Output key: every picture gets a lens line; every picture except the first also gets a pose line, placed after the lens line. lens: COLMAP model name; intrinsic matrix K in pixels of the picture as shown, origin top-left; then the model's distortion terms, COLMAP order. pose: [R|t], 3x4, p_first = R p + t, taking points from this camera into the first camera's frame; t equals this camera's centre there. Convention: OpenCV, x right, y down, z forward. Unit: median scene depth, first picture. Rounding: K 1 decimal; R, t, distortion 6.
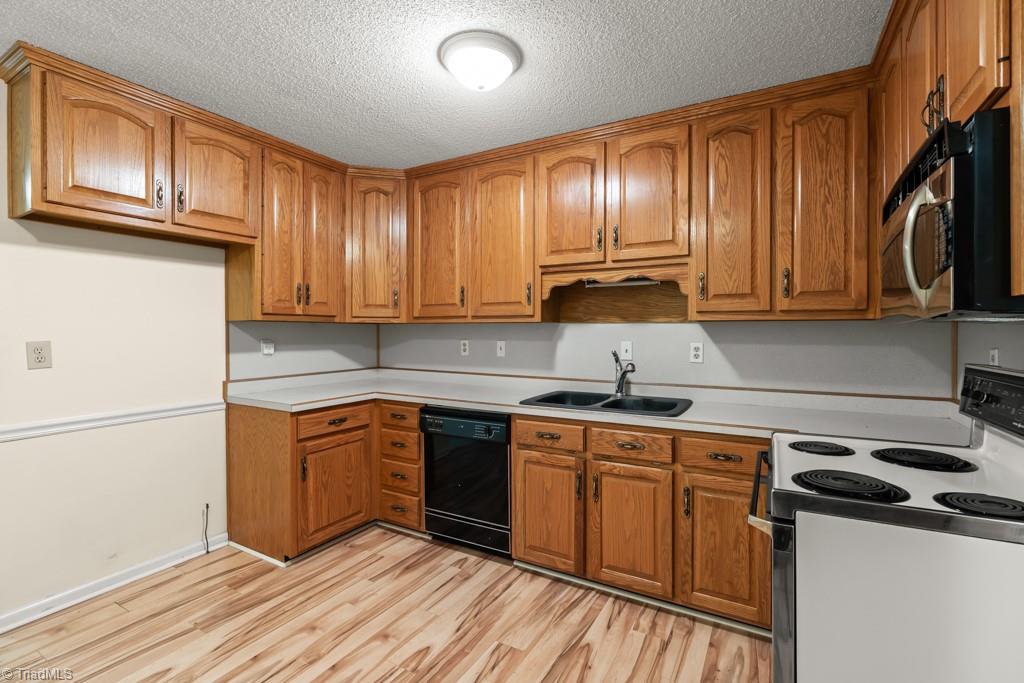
lens RADIAL K [[460.3, 0, 514.3], [0, 460.3, 329.9], [0, 0, 1]] dist [-0.002755, -0.000216]
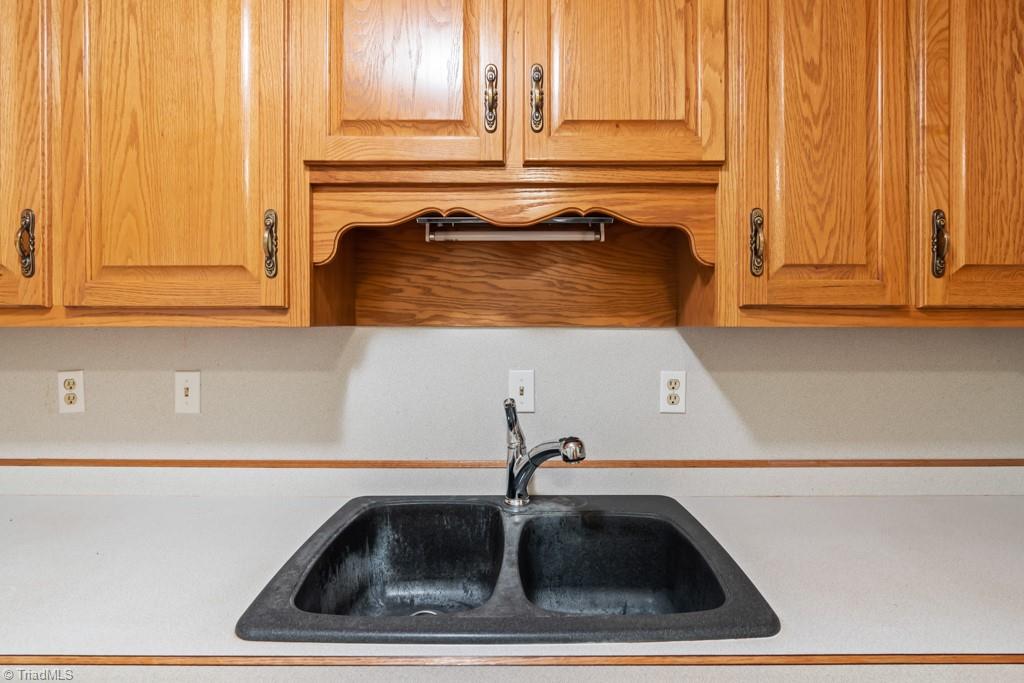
lens RADIAL K [[485.8, 0, 522.4], [0, 485.8, 319.4], [0, 0, 1]] dist [-0.005649, -0.000483]
pose [[0.870759, -0.002680, 0.491702, 0.019915], [0.000444, 0.999989, 0.004665, -0.027293], [-0.491709, -0.003844, 0.870751, 0.658411]]
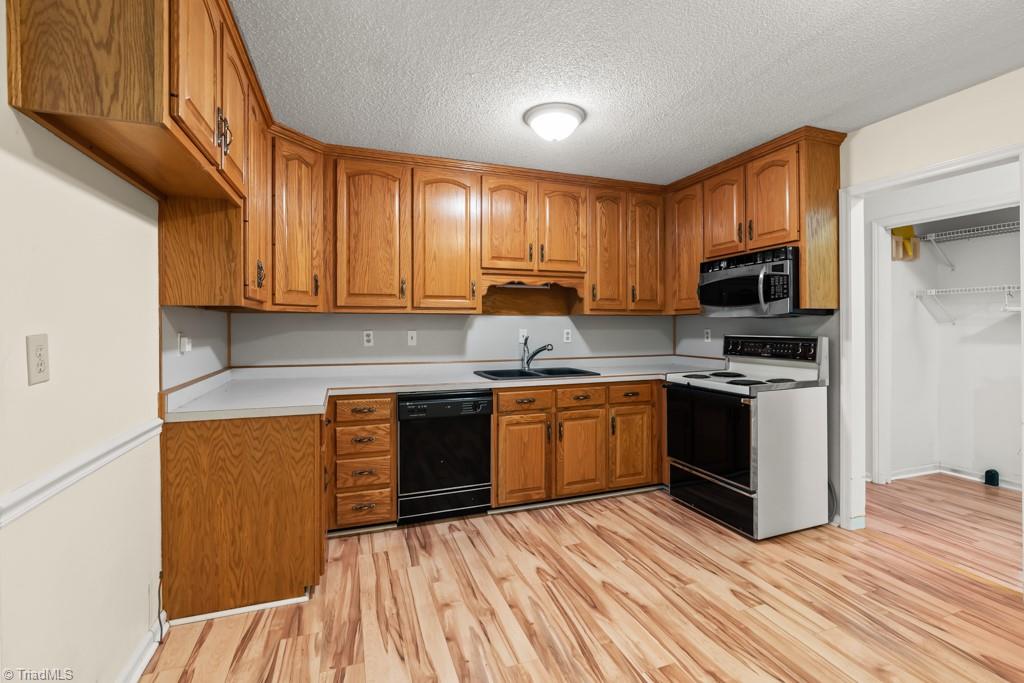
lens RADIAL K [[467.6, 0, 516.7], [0, 467.6, 321.6], [0, 0, 1]] dist [-0.000019, 0.000102]
pose [[0.646267, 0.003256, 0.763104, -0.887332], [0.000951, 0.999987, -0.005072, 0.010191], [-0.763111, 0.004003, 0.646255, 0.148312]]
